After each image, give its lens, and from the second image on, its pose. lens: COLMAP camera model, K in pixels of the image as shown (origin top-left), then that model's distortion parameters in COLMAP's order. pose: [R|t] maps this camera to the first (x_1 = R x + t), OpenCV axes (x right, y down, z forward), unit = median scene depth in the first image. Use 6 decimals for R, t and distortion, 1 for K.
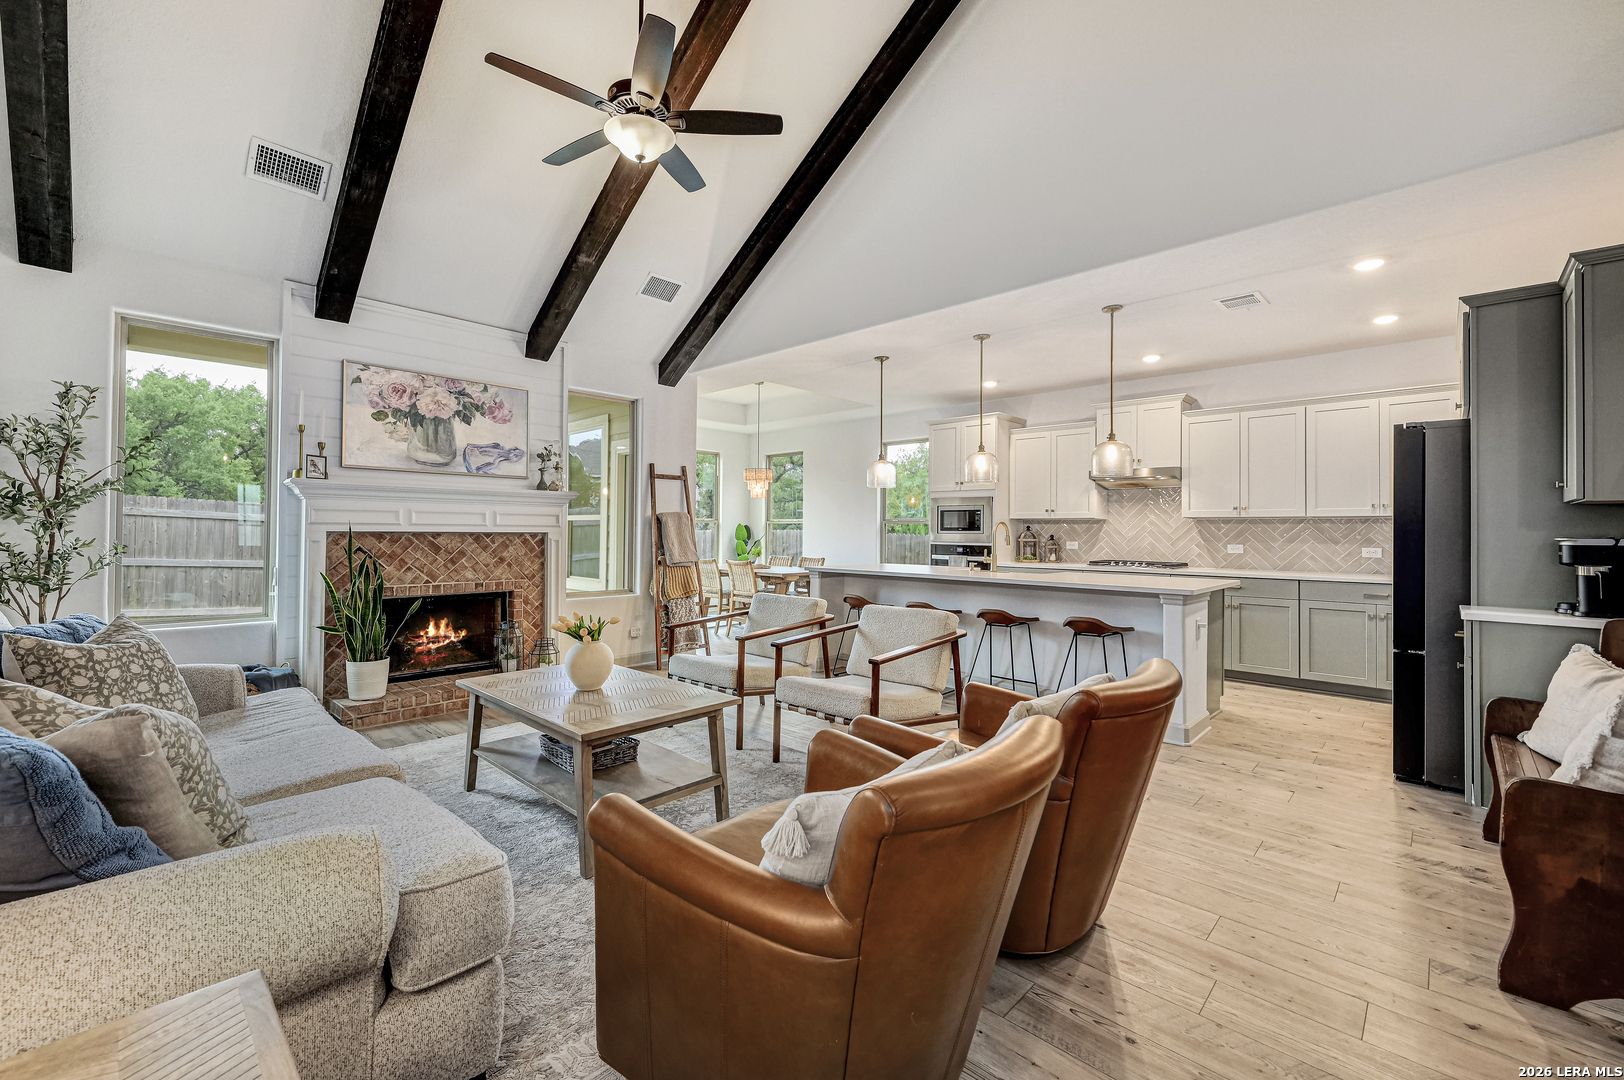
lens RADIAL K [[651.9, 0, 815.0], [0, 651.9, 524.9], [0, 0, 1]] dist [-0.001154, 0.001014]
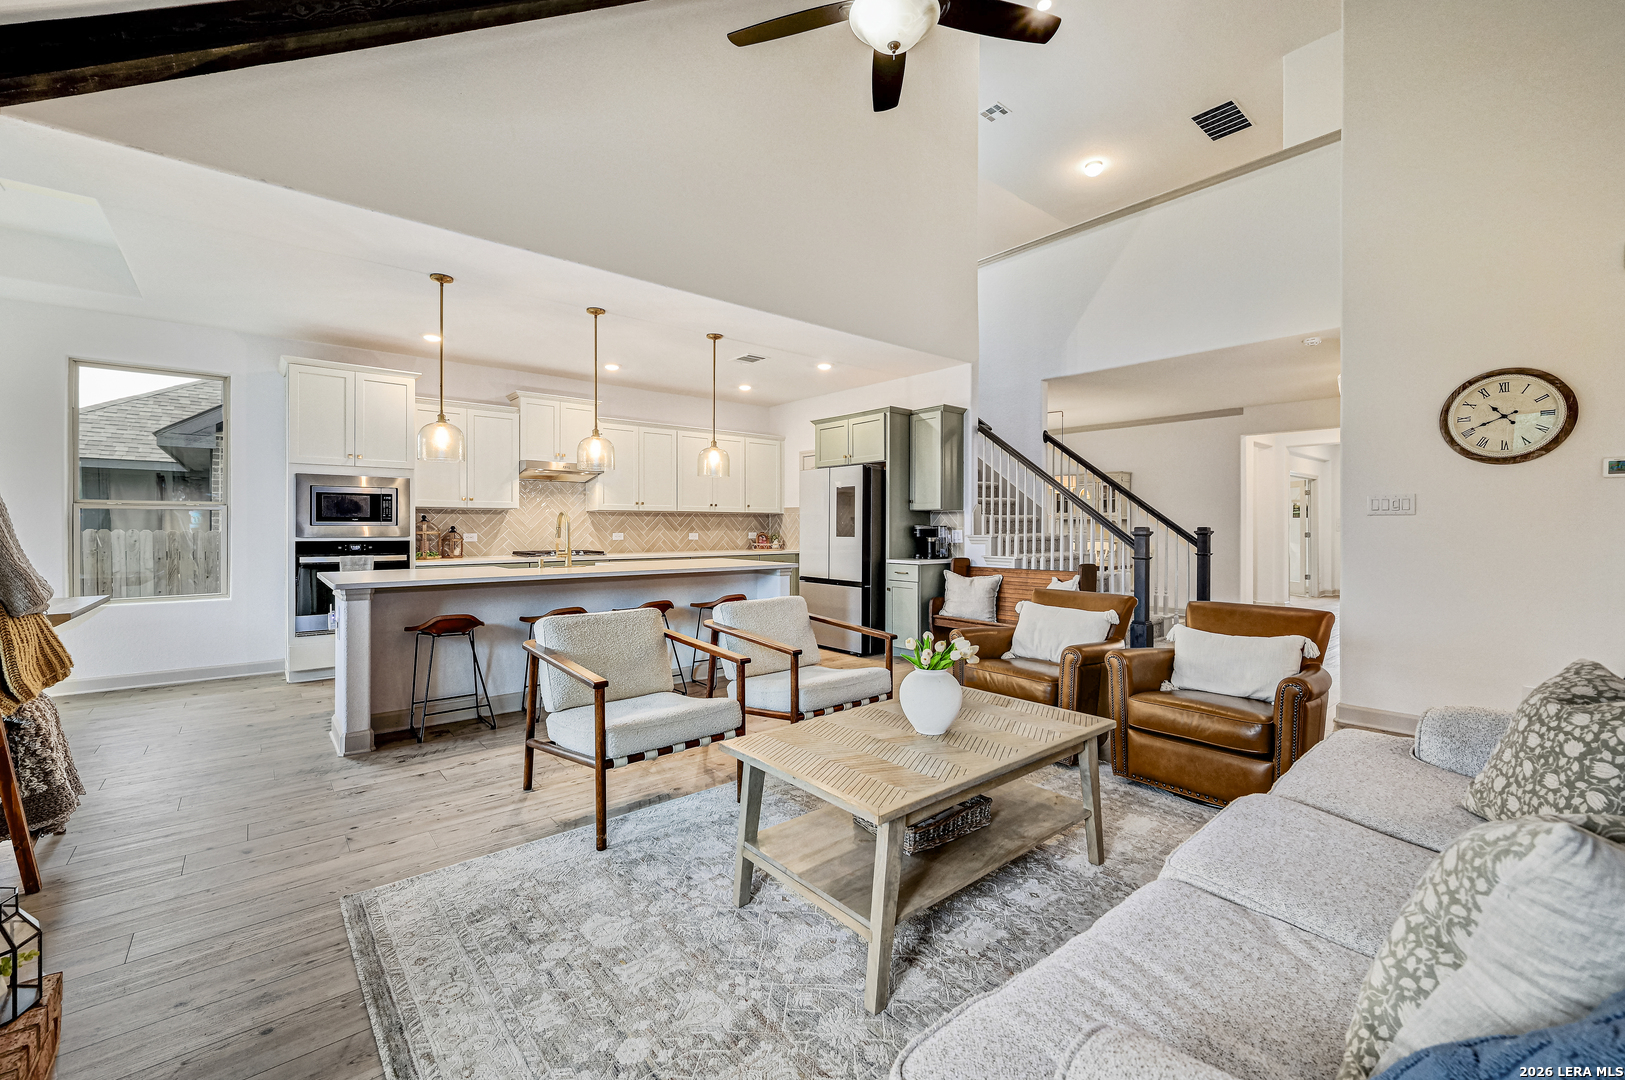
lens RADIAL K [[652.3, 0, 814.7], [0, 652.3, 532.6], [0, 0, 1]] dist [-0.001154, 0.001014]
pose [[0.129948, -0.019638, 0.991326, -0.603219], [-0.010308, 0.999723, 0.021155, 0.000334], [-0.991467, -0.012967, 0.129710, 0.558873]]
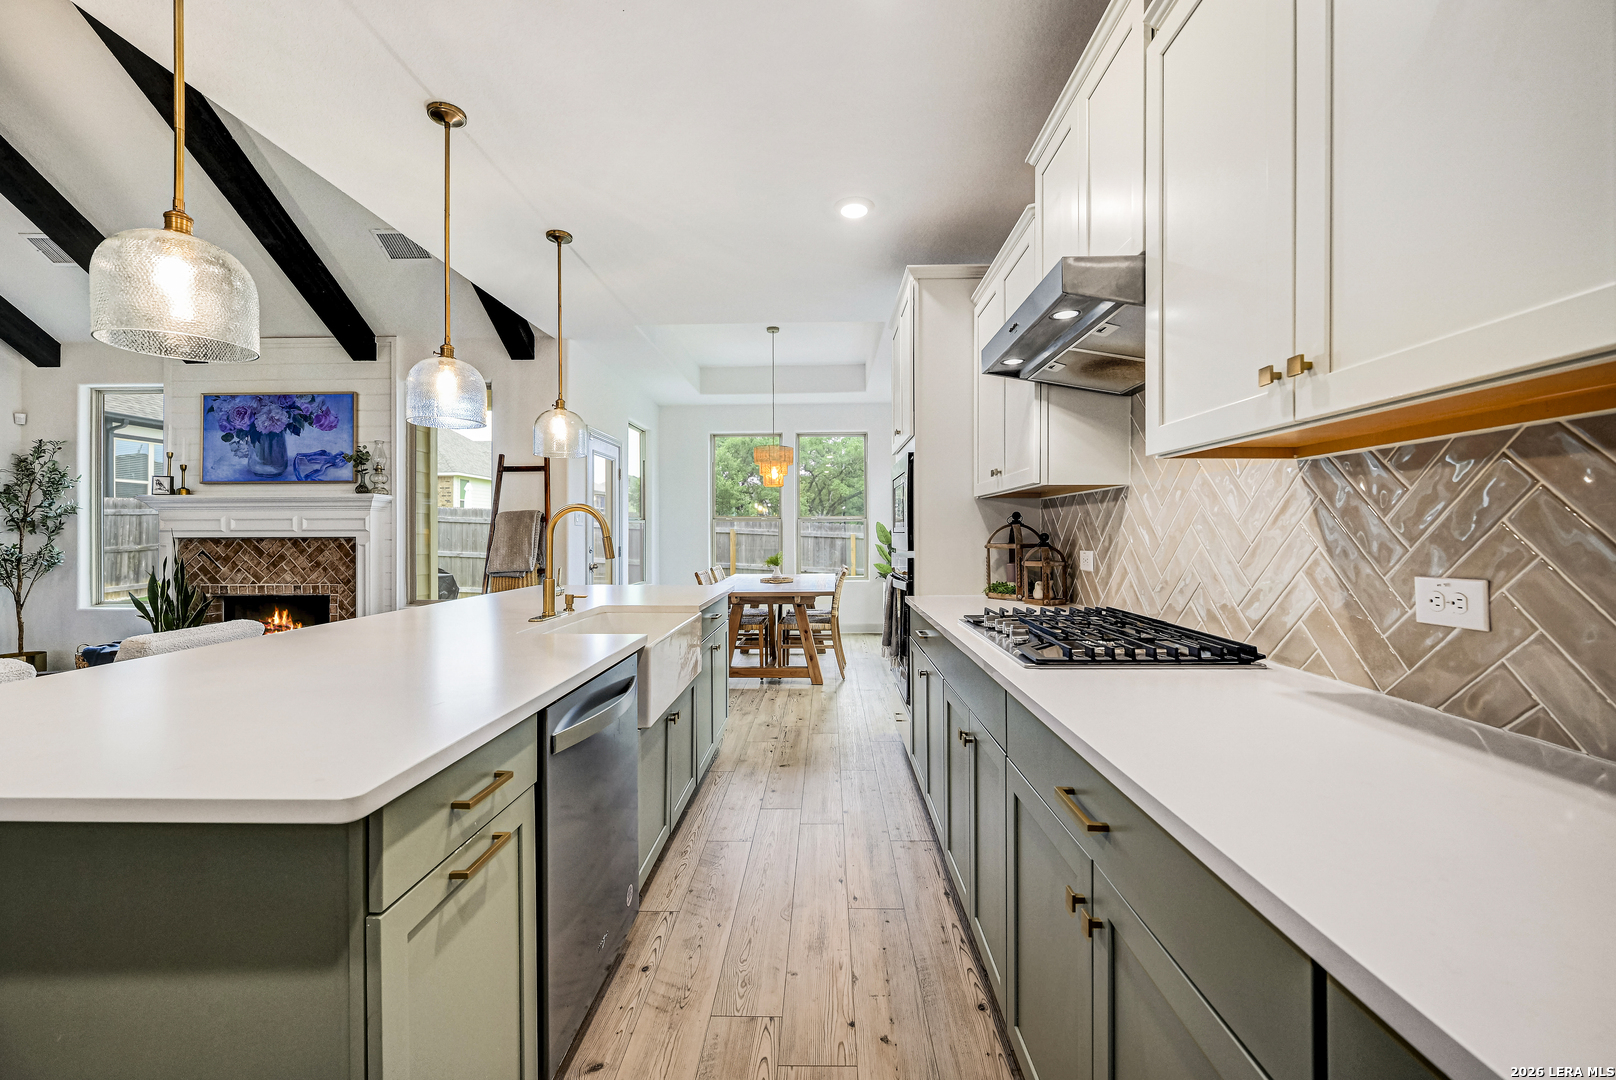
lens RADIAL K [[647.0, 0, 813.5], [0, 647.0, 535.0], [0, 0, 1]] dist [-0.002566, -0.000370]
pose [[0.671524, -0.008277, -0.740936, 0.769447], [0.017042, 0.999846, 0.004276, 0.016640], [0.740787, -0.015499, 0.671562, 0.873508]]
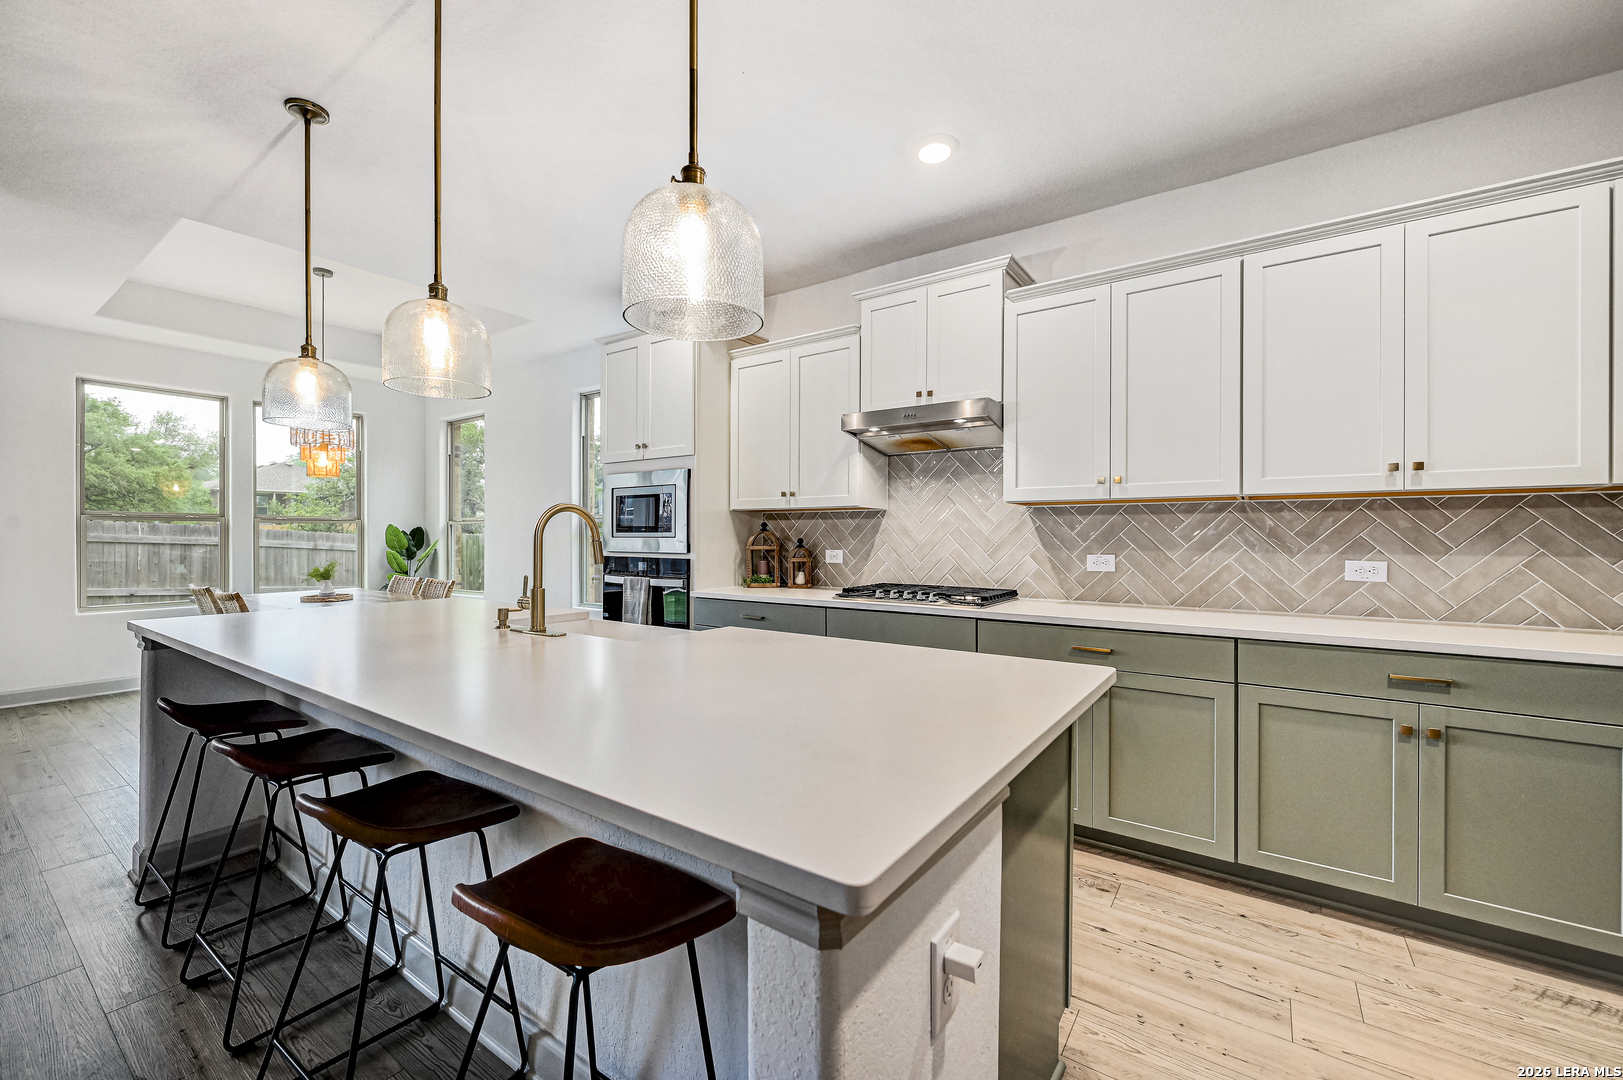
lens RADIAL K [[651.5, 0, 808.1], [0, 651.5, 543.8], [0, 0, 1]] dist [-0.001154, 0.001014]
pose [[0.989652, -0.006447, 0.143345, 0.399630], [0.003862, 0.999825, 0.018305, 0.013234], [-0.143438, -0.017562, 0.989504, 0.612521]]
